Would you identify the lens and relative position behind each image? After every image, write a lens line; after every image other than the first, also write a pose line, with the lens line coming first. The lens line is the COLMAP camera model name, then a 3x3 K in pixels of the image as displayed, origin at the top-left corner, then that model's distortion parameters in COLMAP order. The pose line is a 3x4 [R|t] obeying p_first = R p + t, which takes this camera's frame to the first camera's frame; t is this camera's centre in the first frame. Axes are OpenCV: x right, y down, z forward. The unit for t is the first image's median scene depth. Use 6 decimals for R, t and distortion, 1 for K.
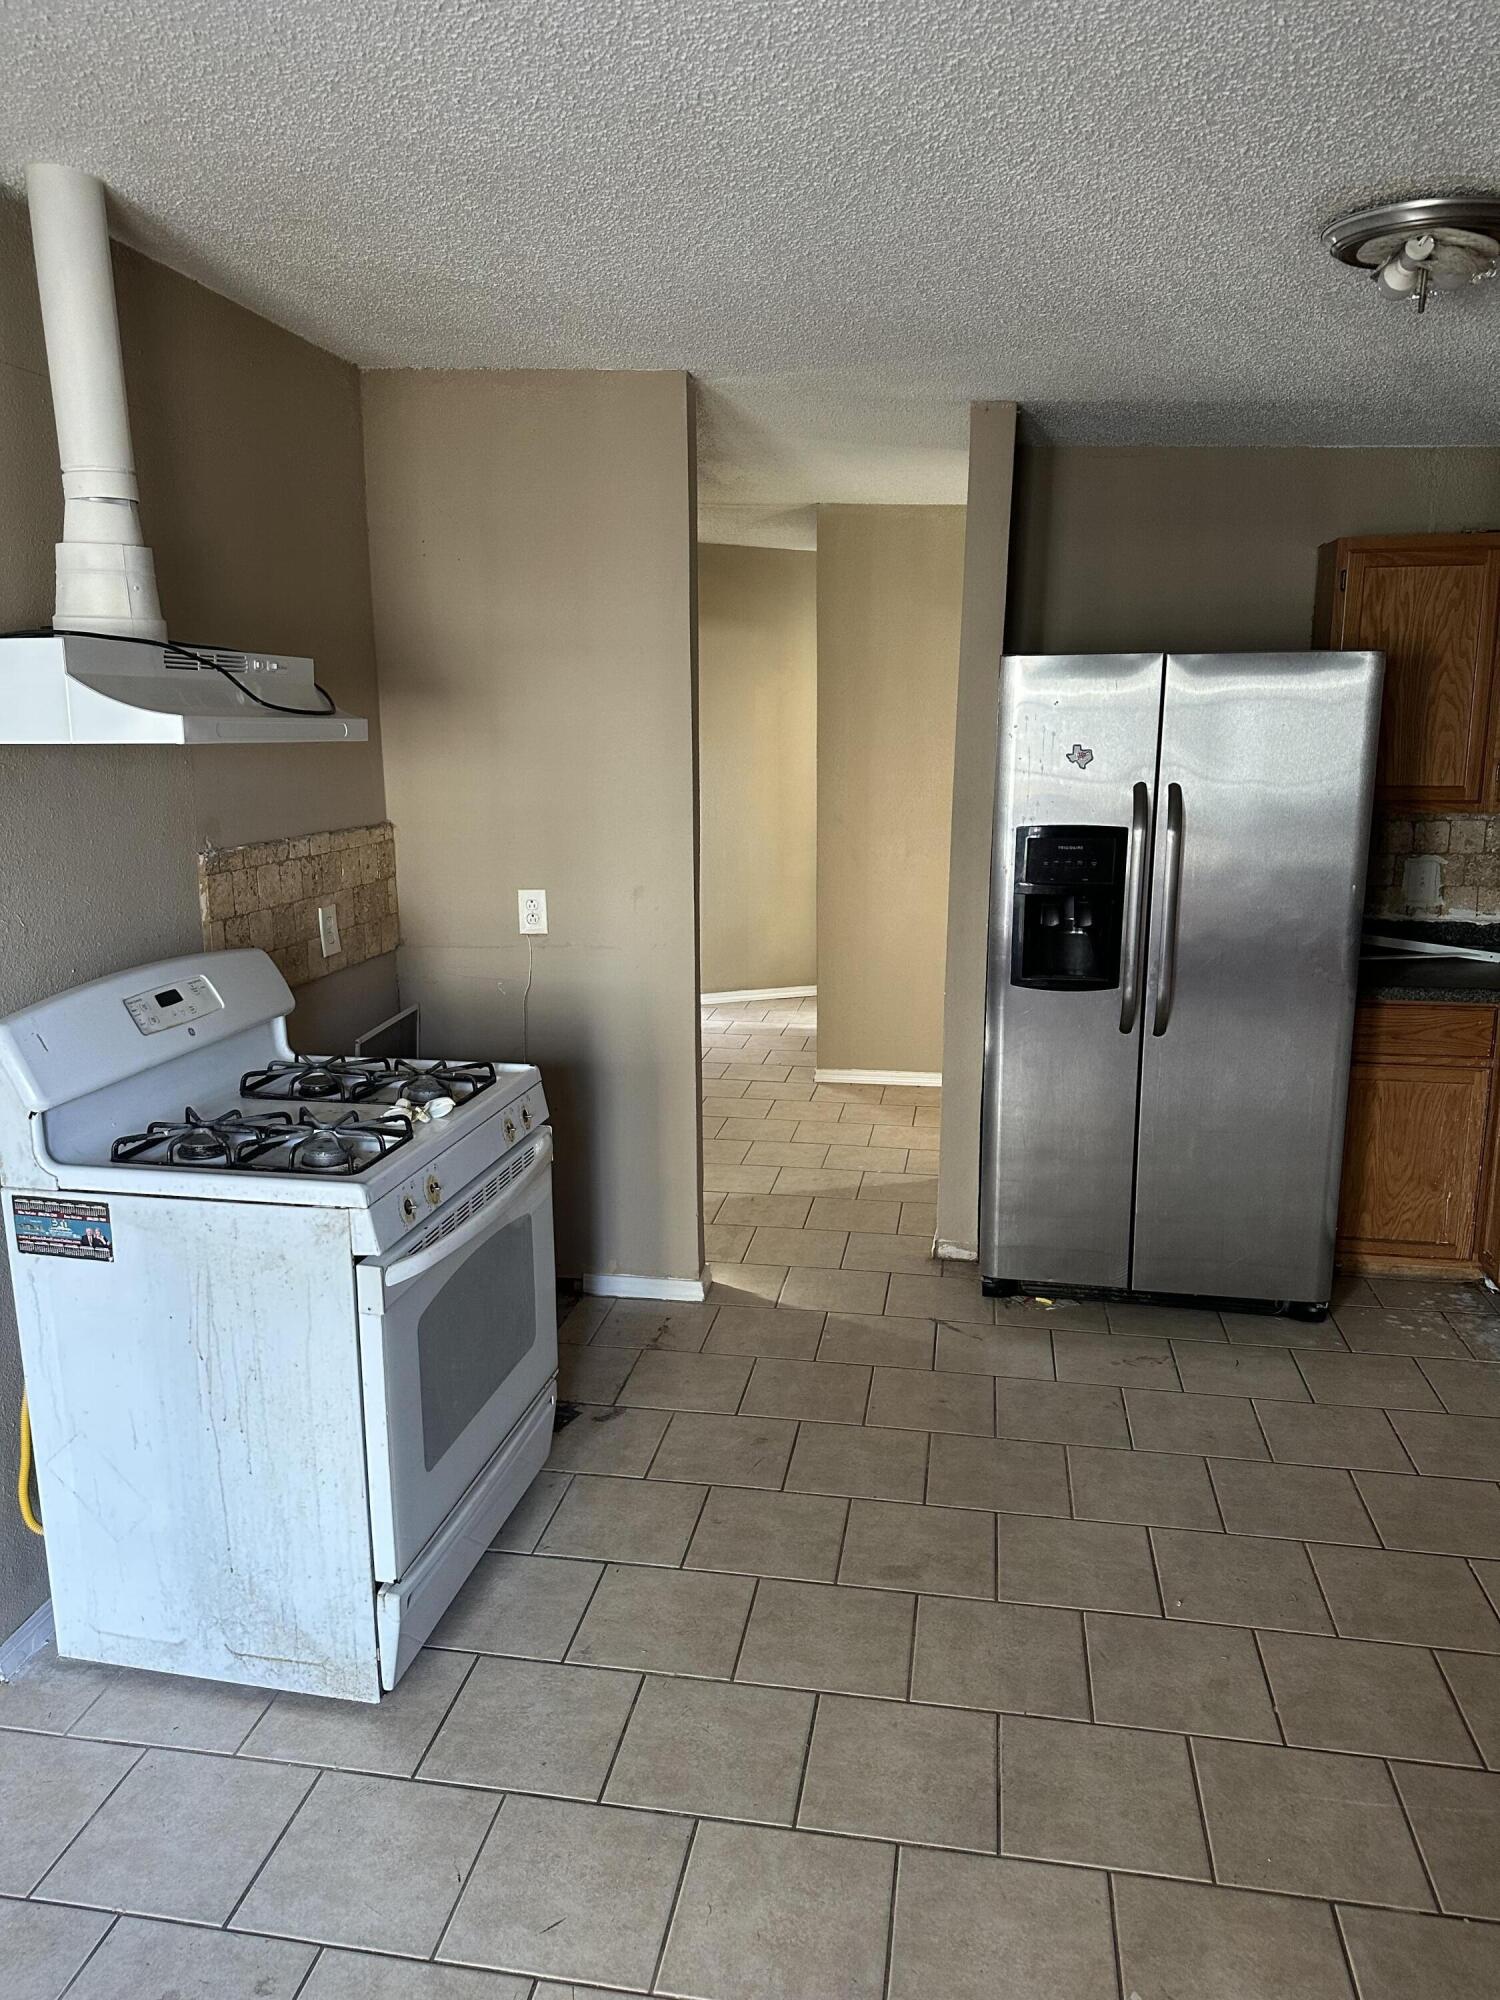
lens RADIAL K [[1412.6, 0, 751.8], [0, 1412.6, 1022.2], [0, 0, 1]] dist [0.053265, -0.055229]
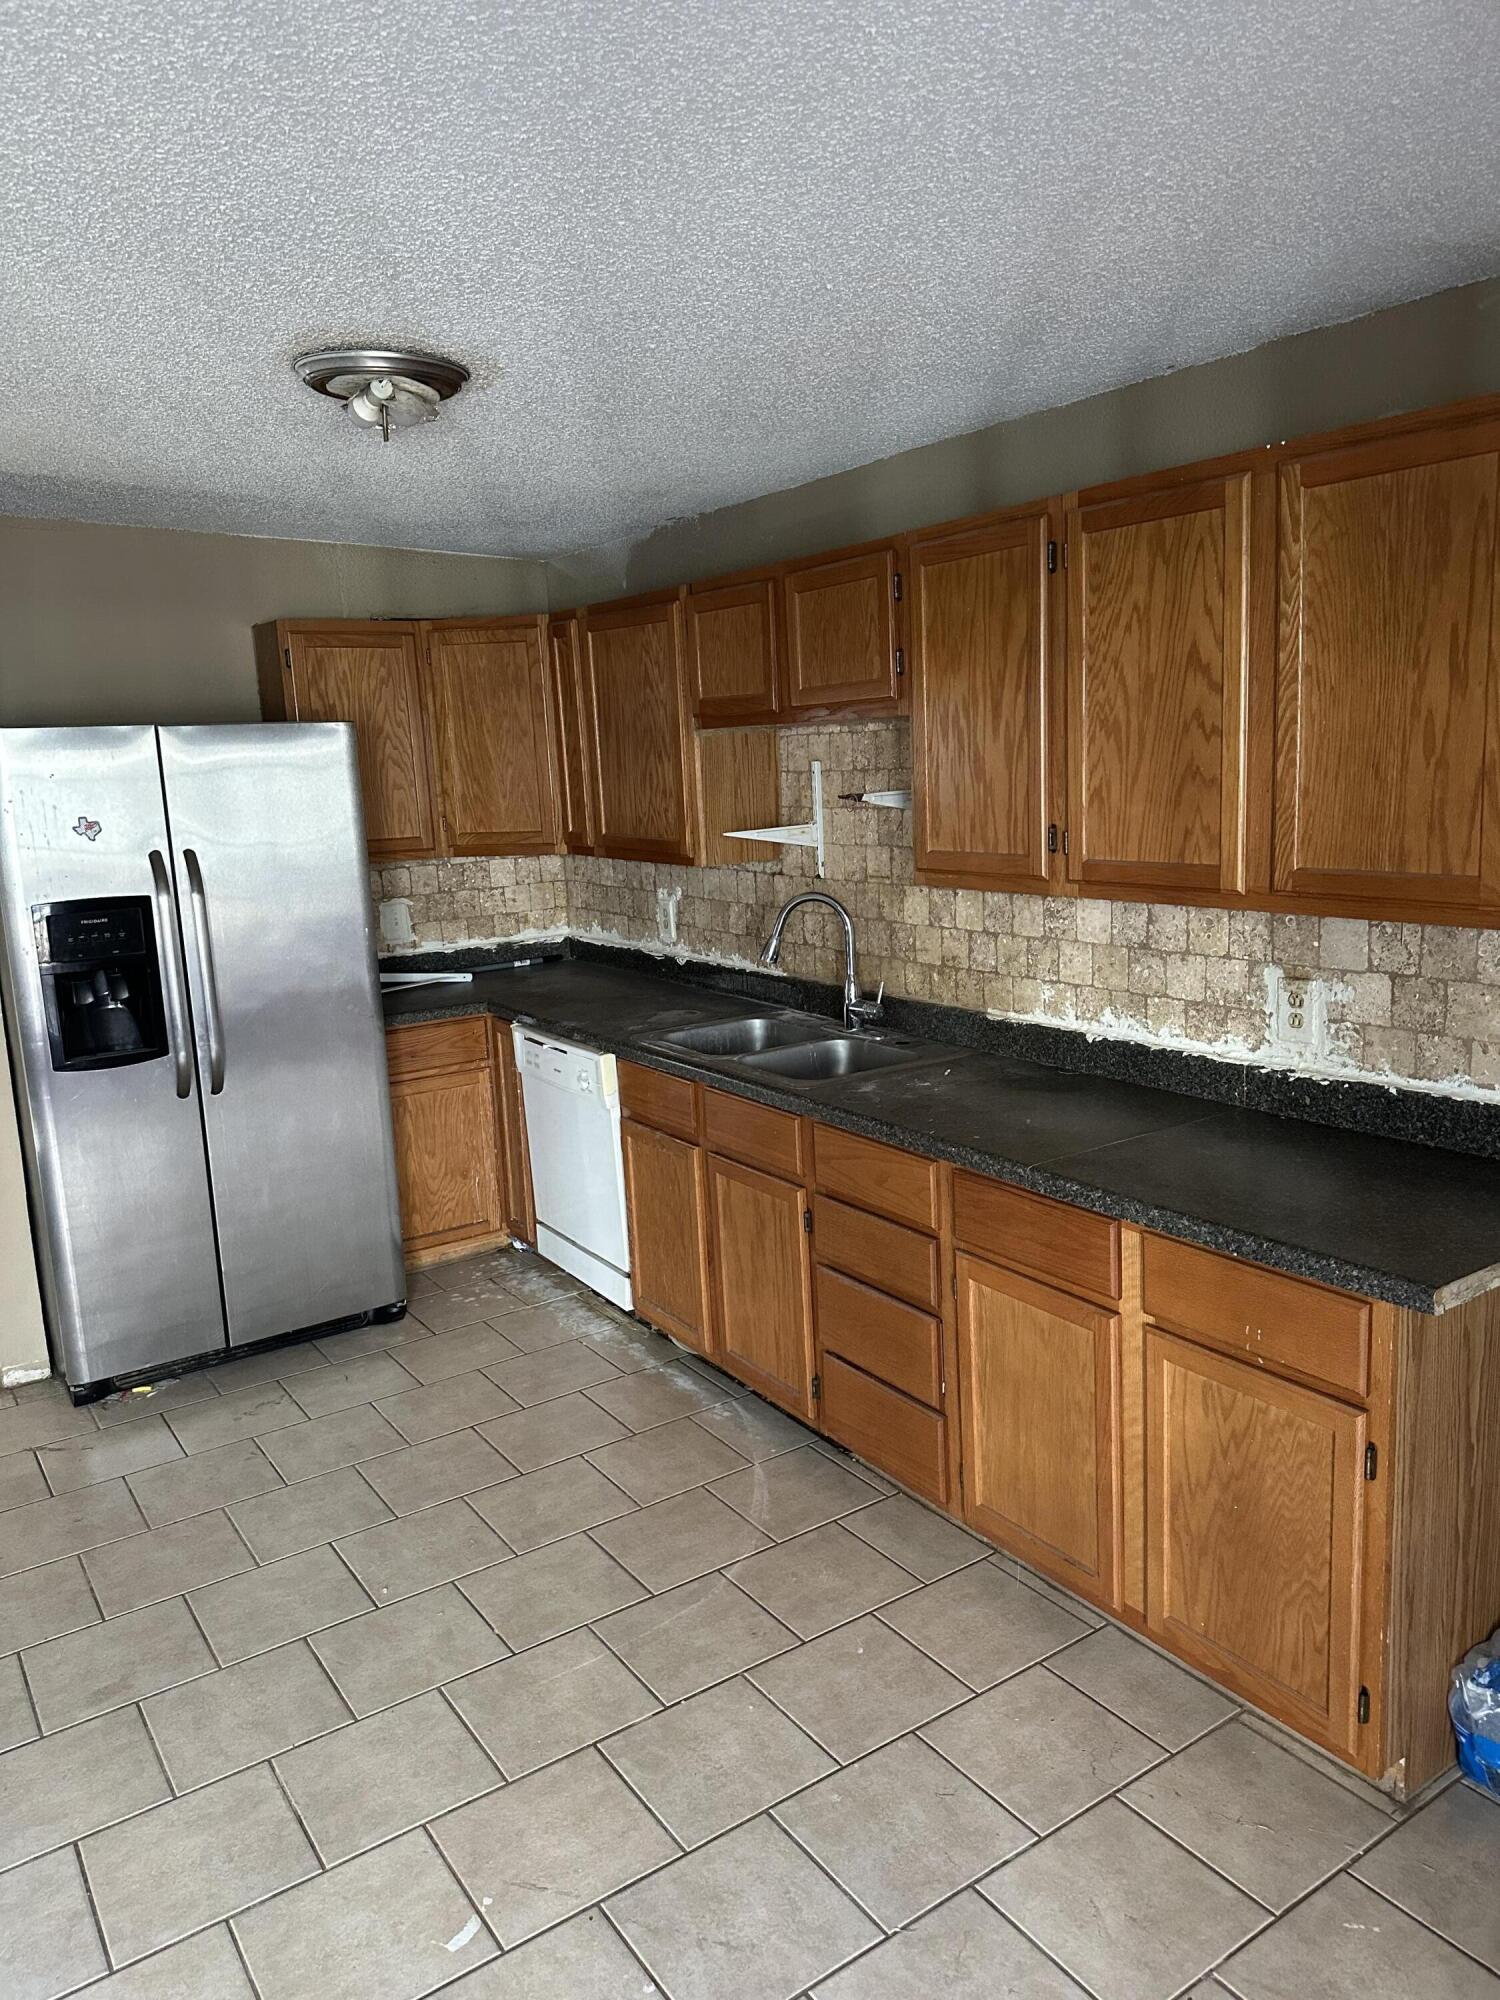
lens RADIAL K [[1426.7, 0, 748.6], [0, 1426.7, 1042.3], [0, 0, 1]] dist [0.170850, -0.248432]
pose [[0.710423, -0.169275, 0.683115, -0.156136], [0.195138, 0.979964, 0.039894, 0.006538], [-0.676181, 0.104960, 0.729221, -0.033877]]
